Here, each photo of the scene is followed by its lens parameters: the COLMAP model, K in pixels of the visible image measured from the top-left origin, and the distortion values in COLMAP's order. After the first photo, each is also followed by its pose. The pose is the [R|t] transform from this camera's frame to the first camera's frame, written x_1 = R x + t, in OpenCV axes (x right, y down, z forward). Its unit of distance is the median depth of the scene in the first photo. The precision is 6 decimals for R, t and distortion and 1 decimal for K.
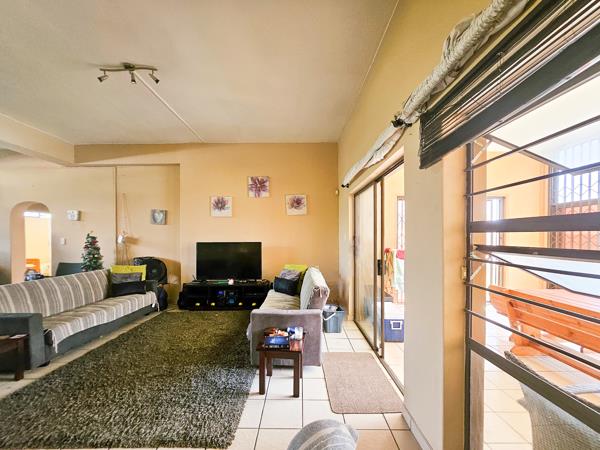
lens RADIAL K [[251.6, 0, 297.7], [0, 251.6, 229.2], [0, 0, 1]] dist [-0.005363, -0.000290]
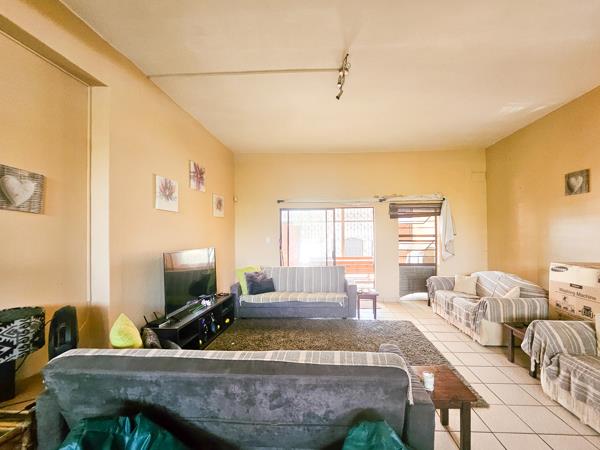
lens RADIAL K [[251.6, 0, 298.4], [0, 251.6, 230.3], [0, 0, 1]] dist [-0.005363, -0.000290]
pose [[0.092945, 0.023249, 0.995400, -0.870994], [-0.018824, 0.999590, -0.021589, 0.008069], [-0.995493, -0.016731, 0.093345, 0.589417]]
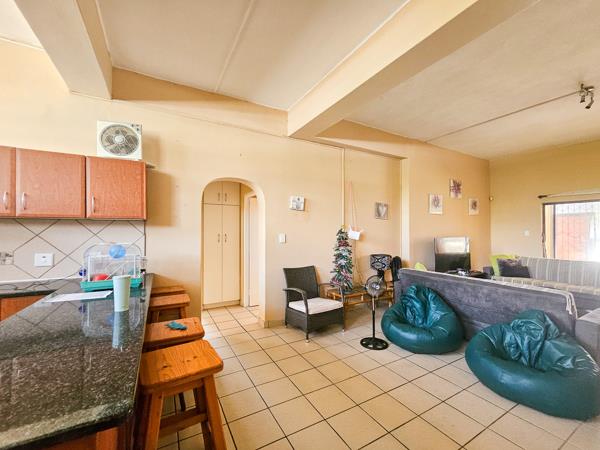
lens RADIAL K [[251.6, 0, 299.1], [0, 251.6, 229.2], [0, 0, 1]] dist [-0.005363, -0.000290]
pose [[0.865862, 0.008497, 0.500211, -1.306124], [-0.018370, 0.999721, 0.014816, 0.011931], [-0.499945, -0.022017, 0.865777, 0.344640]]
